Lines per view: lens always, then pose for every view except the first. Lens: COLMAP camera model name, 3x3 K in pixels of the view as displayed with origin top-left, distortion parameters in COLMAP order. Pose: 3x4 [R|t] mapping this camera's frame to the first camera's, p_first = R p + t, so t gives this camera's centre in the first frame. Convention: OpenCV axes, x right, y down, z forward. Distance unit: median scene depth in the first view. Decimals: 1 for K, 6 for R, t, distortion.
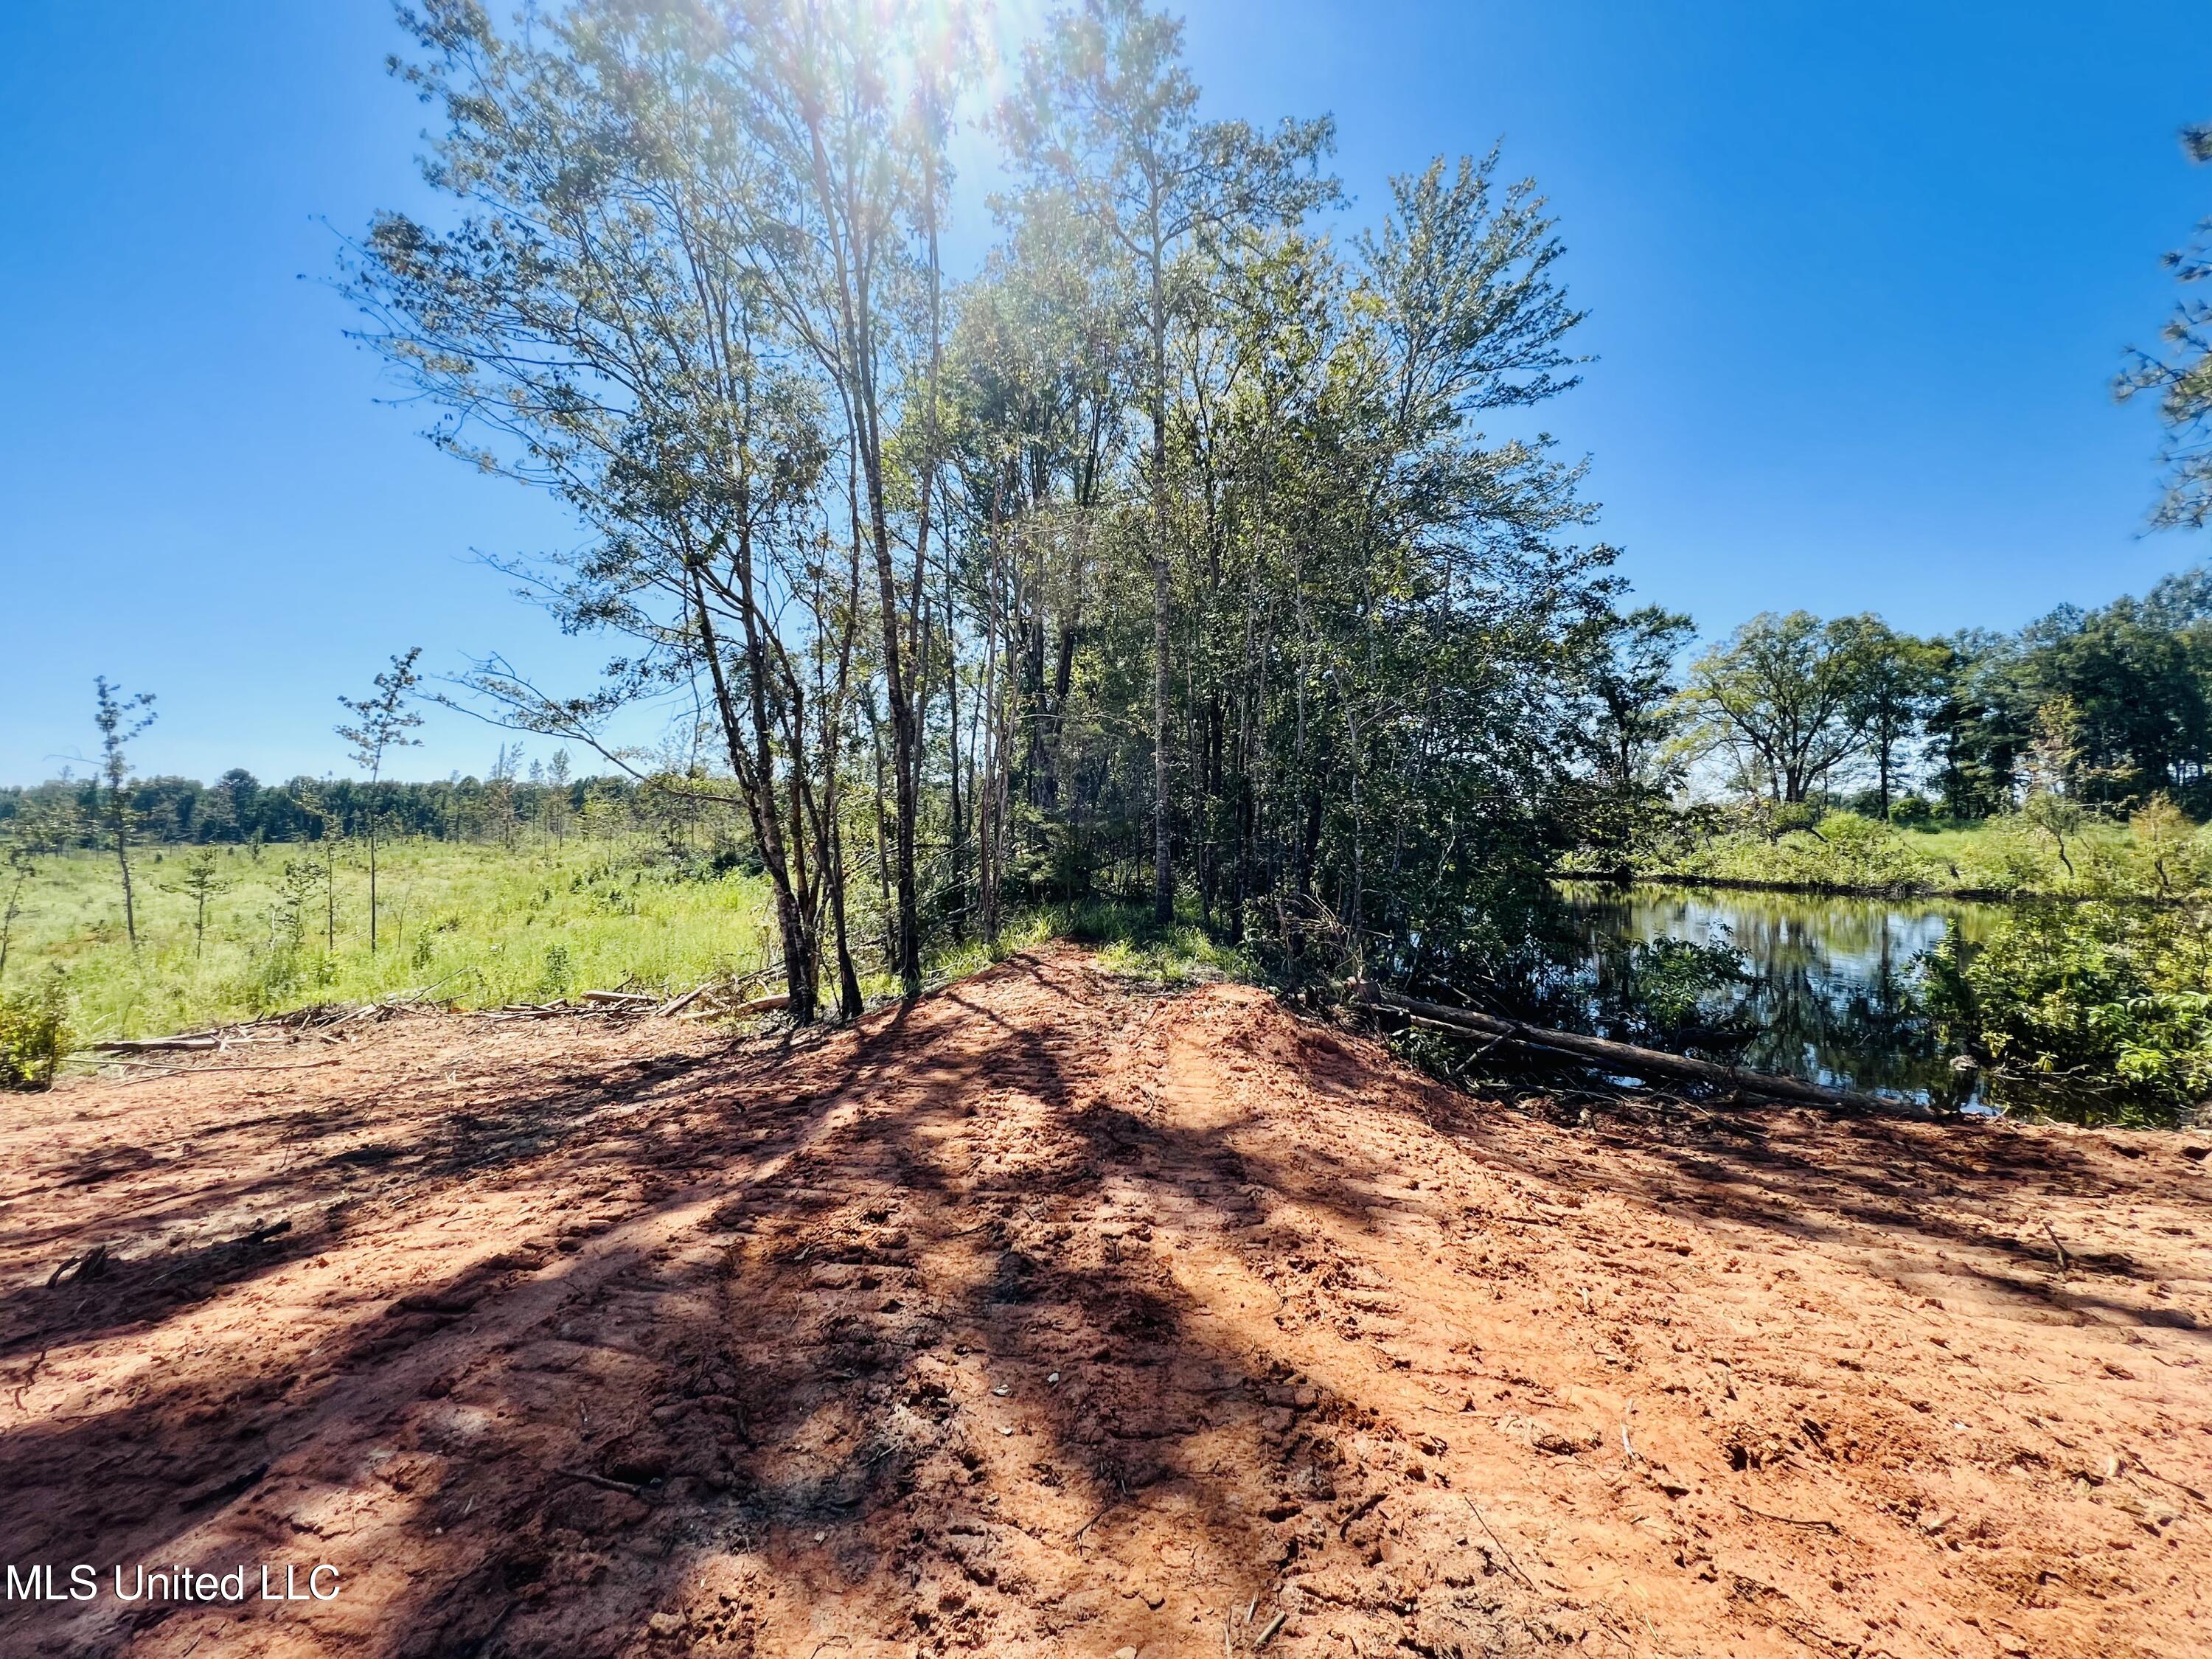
lens RADIAL K [[885.2, 0, 1104.4], [0, 885.2, 821.5], [0, 0, 1]] dist [0.001297, 0.000785]
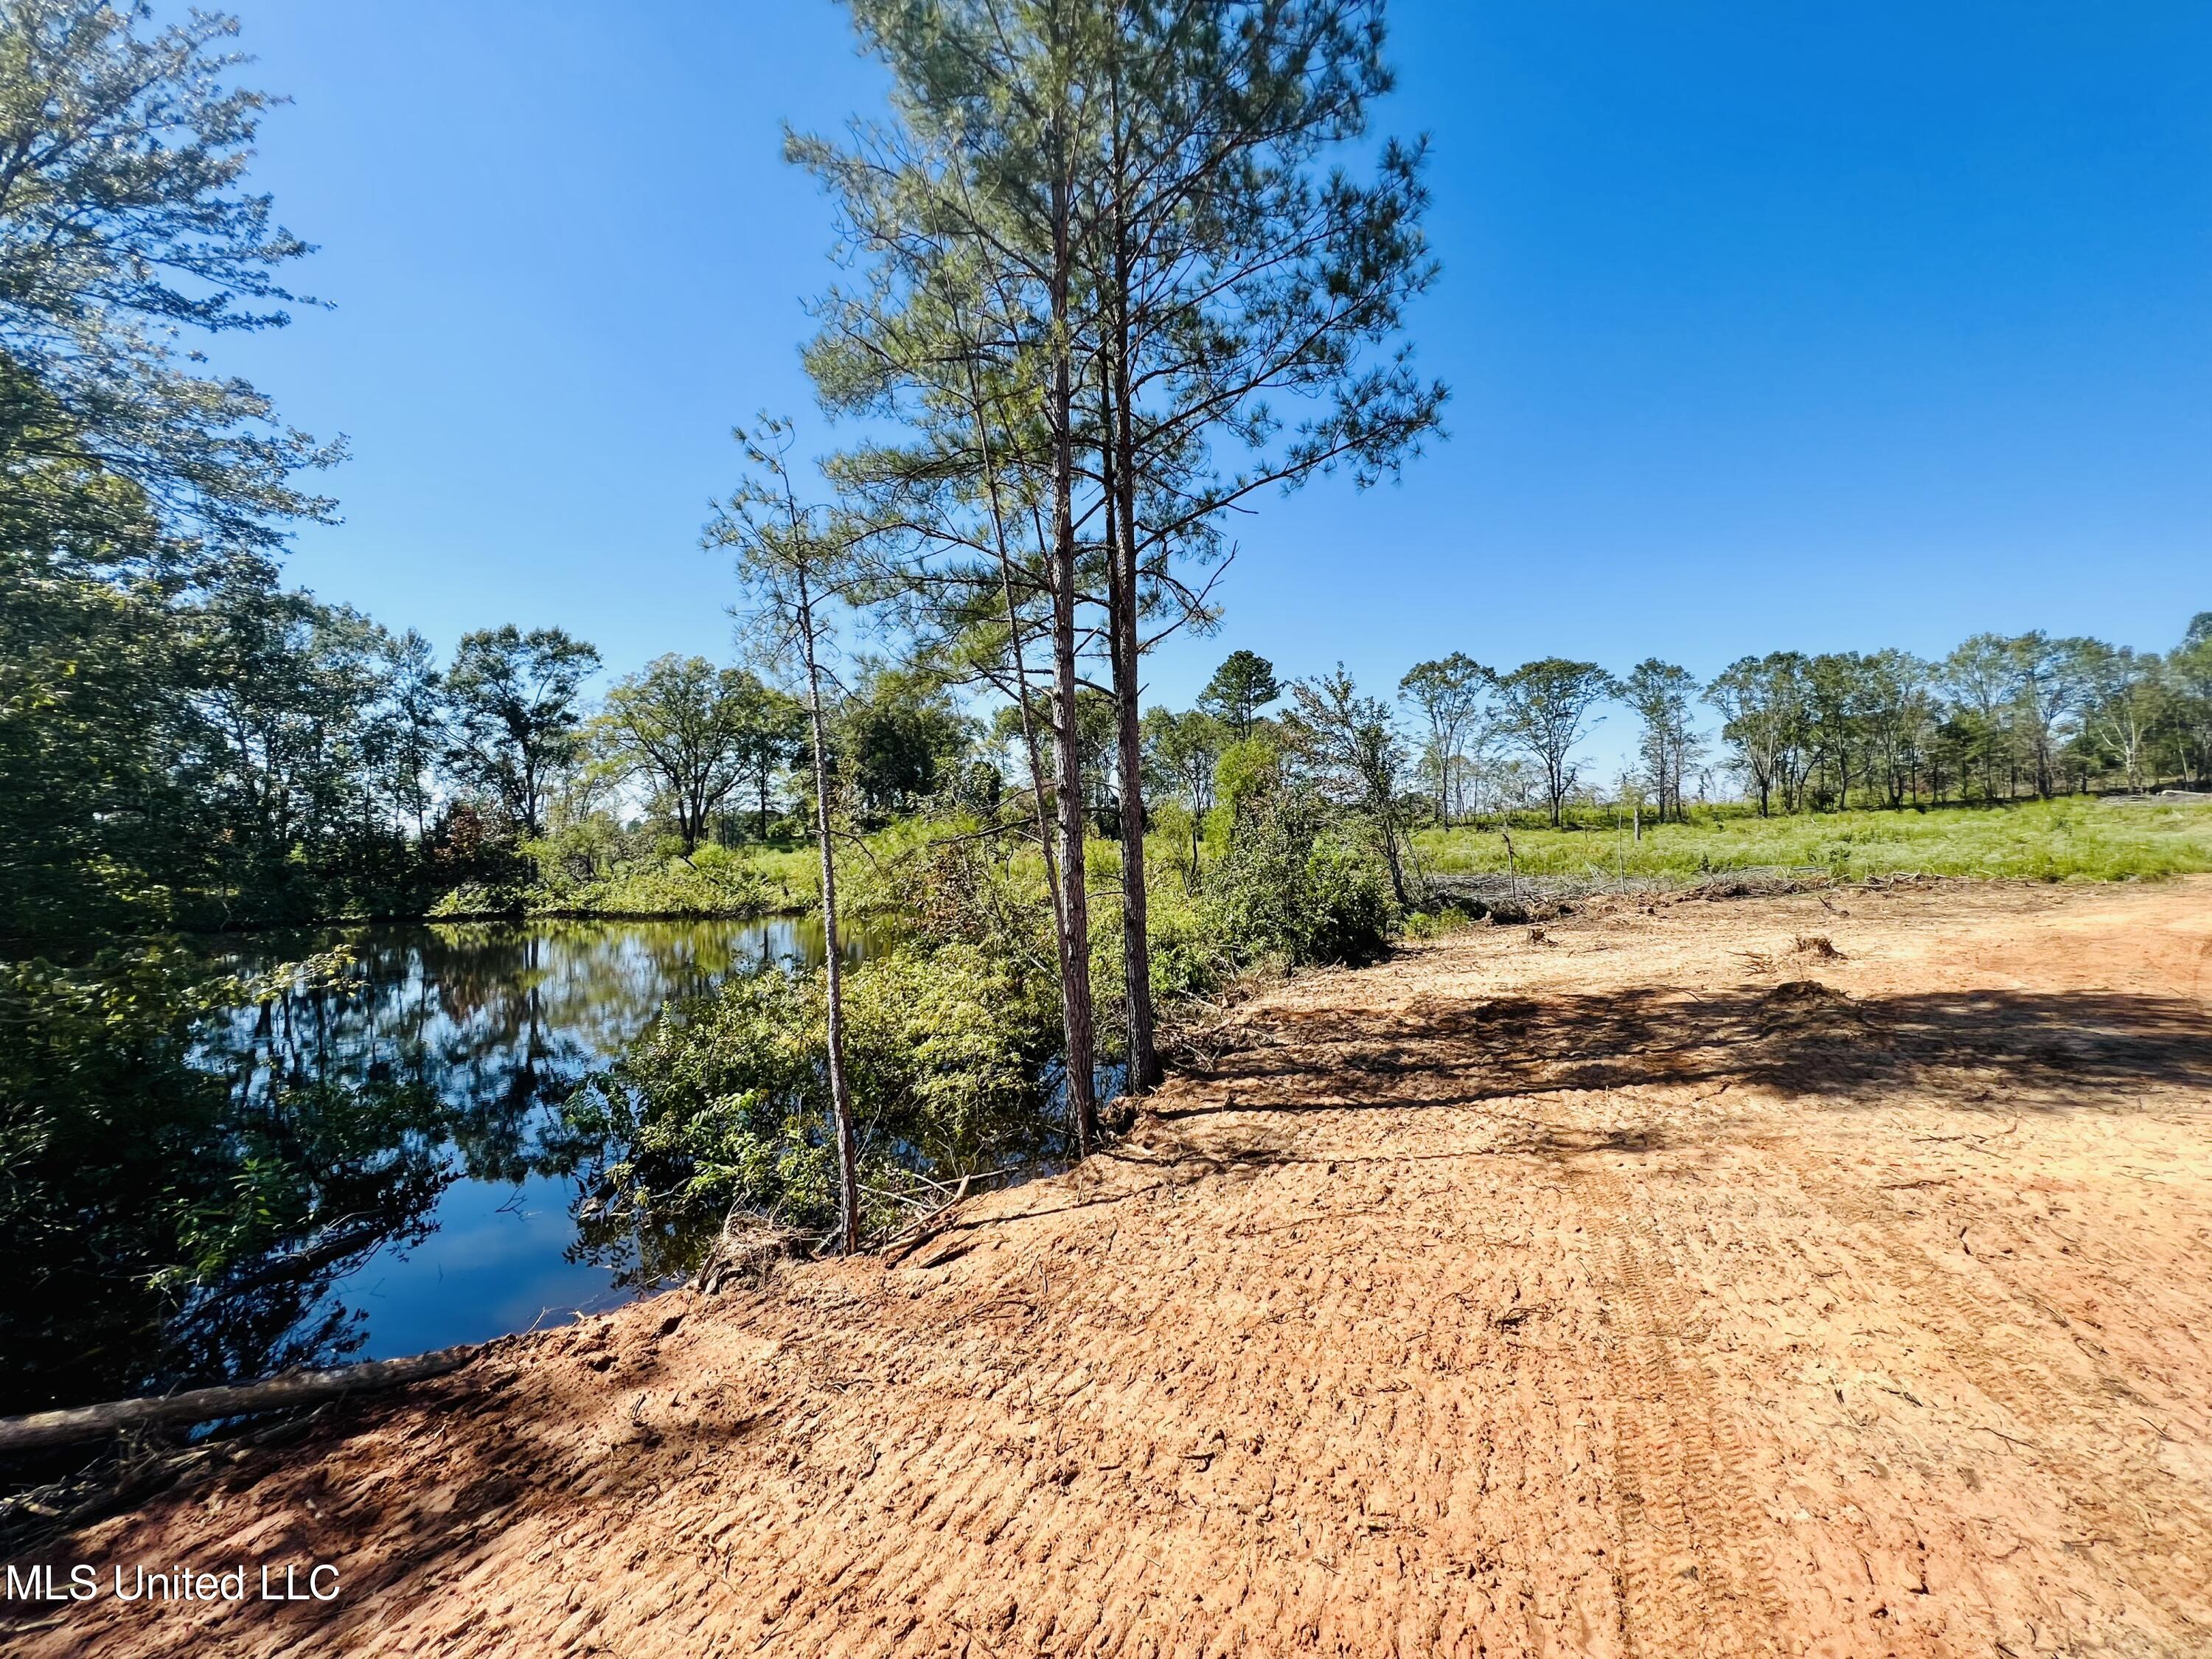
lens RADIAL K [[871.2, 0, 1109.9], [0, 871.2, 831.0], [0, 0, 1]] dist [0.000751, 0.000014]
pose [[0.470466, -0.012525, 0.882329, 0.056074], [0.014247, 0.999877, 0.006597, -0.018258], [-0.882303, 0.009467, 0.470587, 0.011497]]
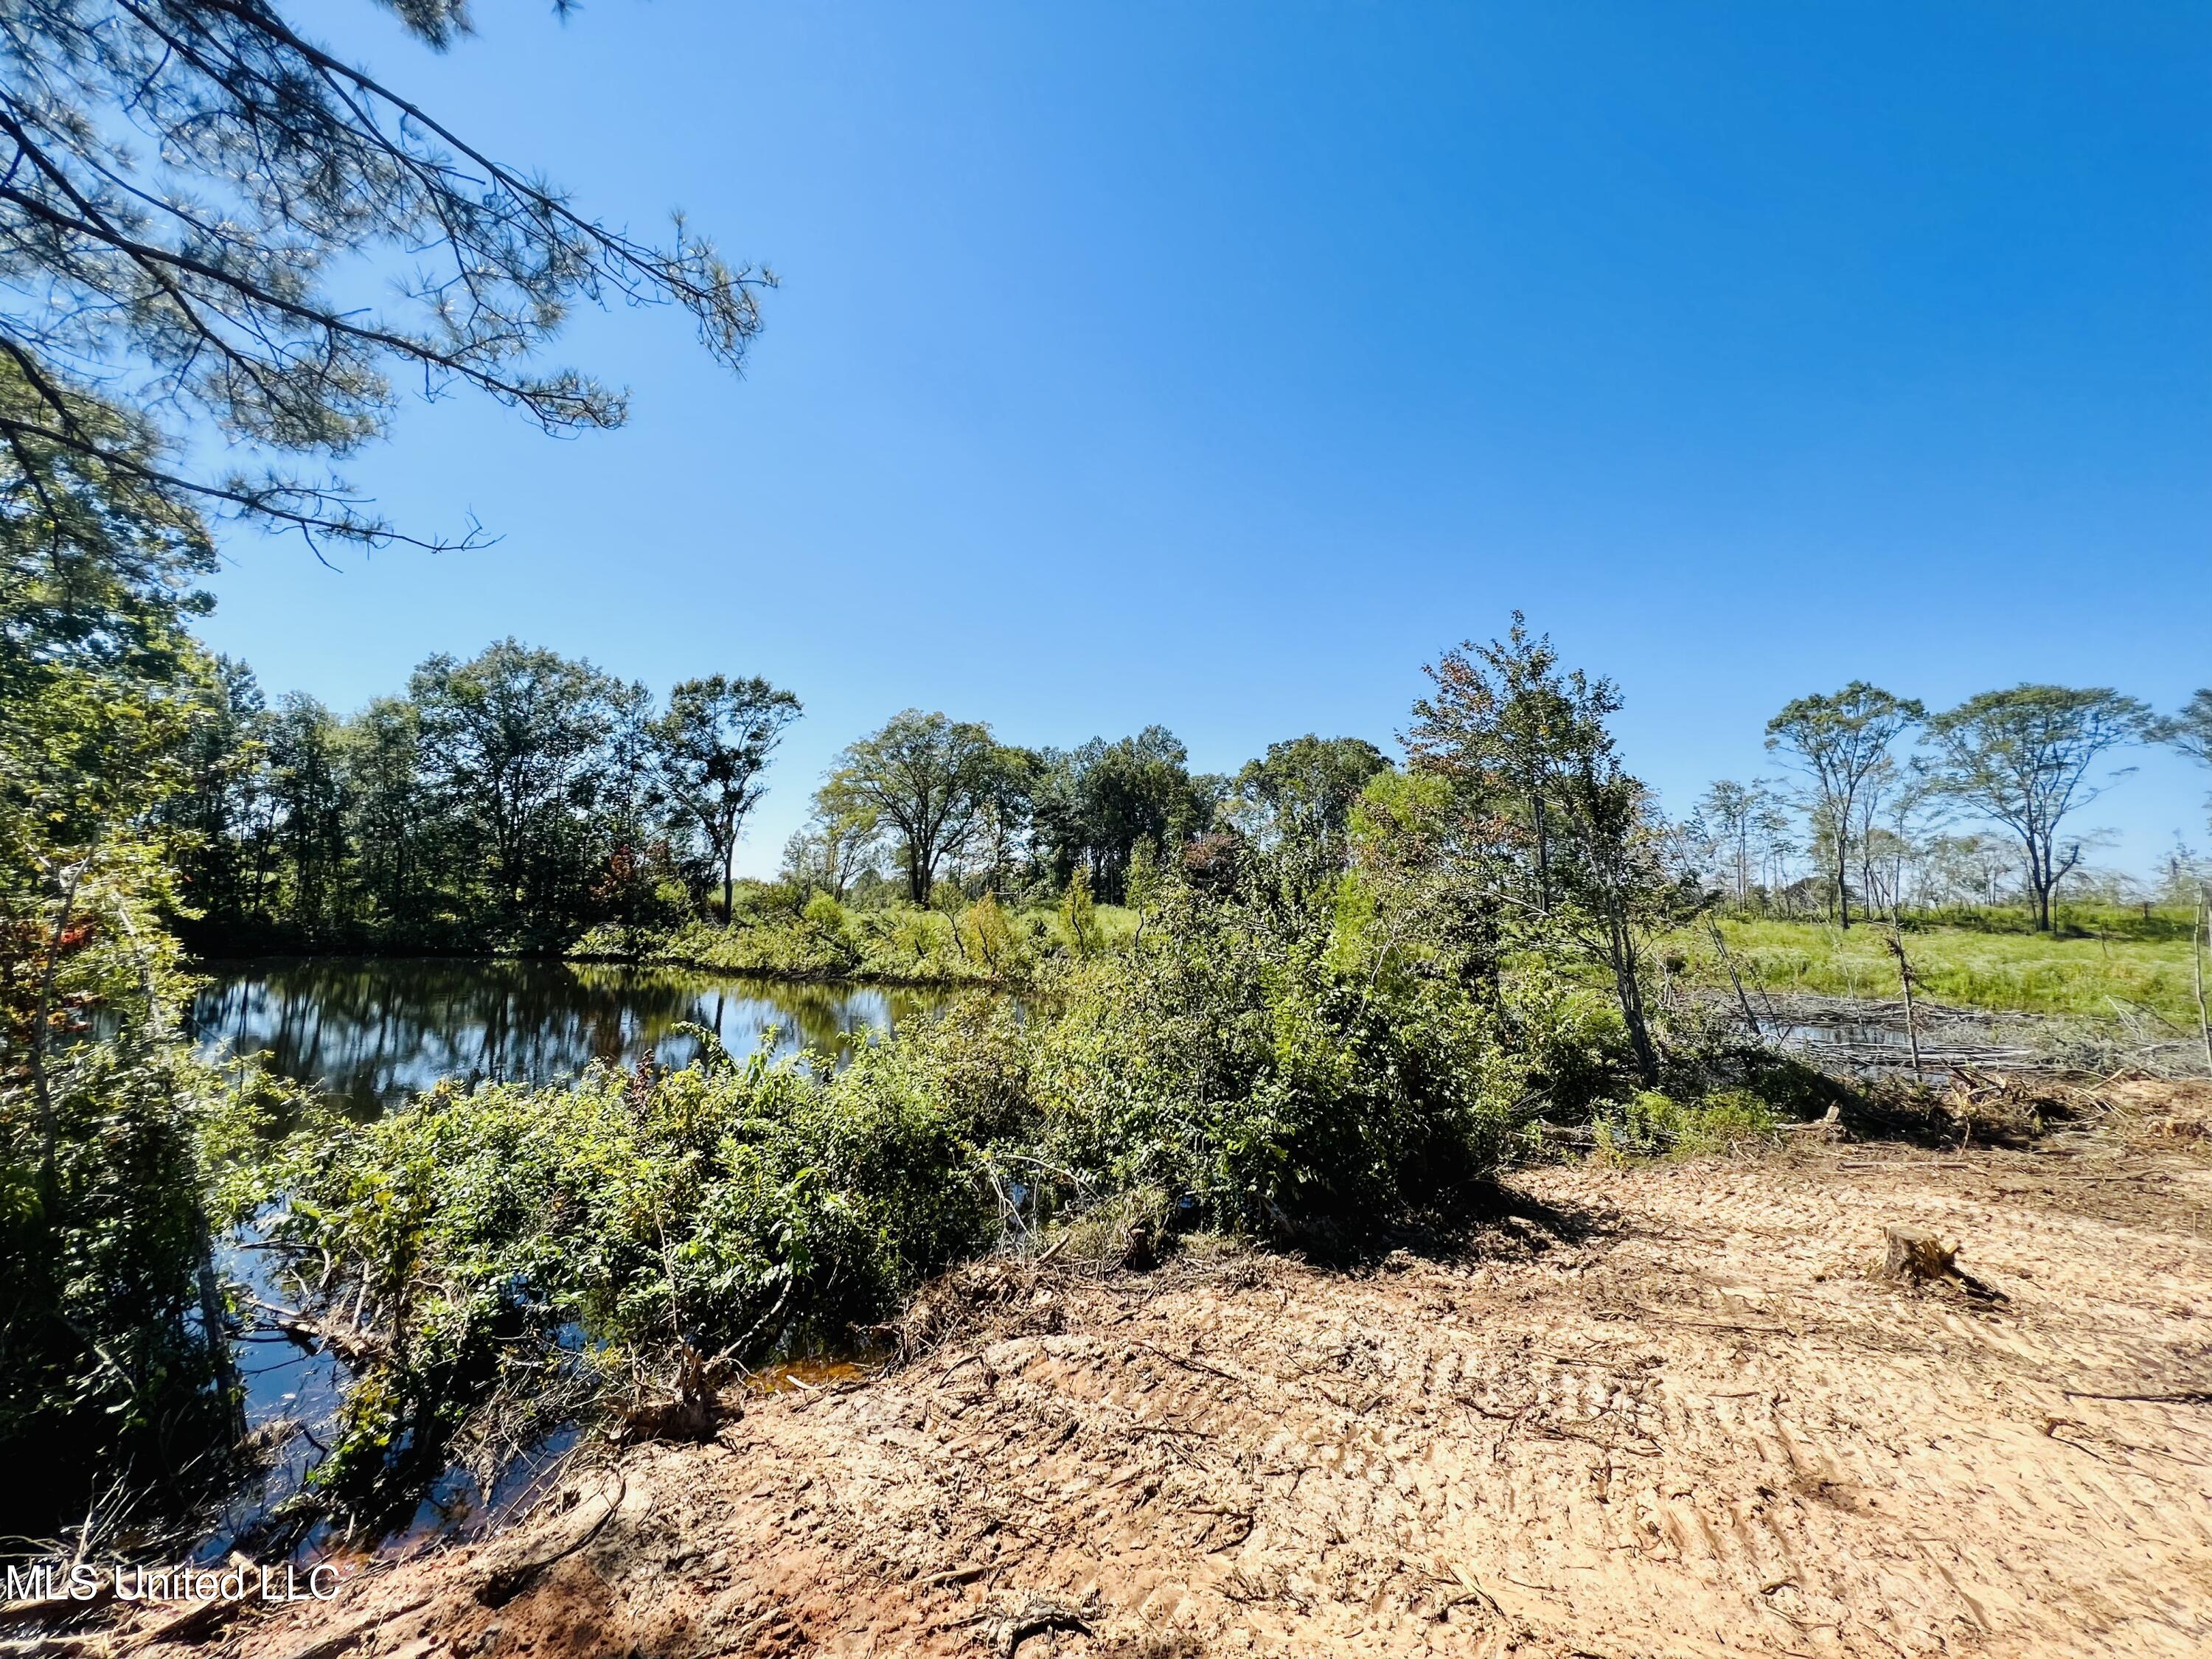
lens RADIAL K [[885.2, 0, 1104.4], [0, 885.2, 821.5], [0, 0, 1]] dist [0.001297, 0.000785]
pose [[0.738519, 0.076227, 0.669910, 0.251188], [-0.031404, 0.996399, -0.078757, -0.016242], [-0.673501, 0.037125, 0.738254, 0.009764]]
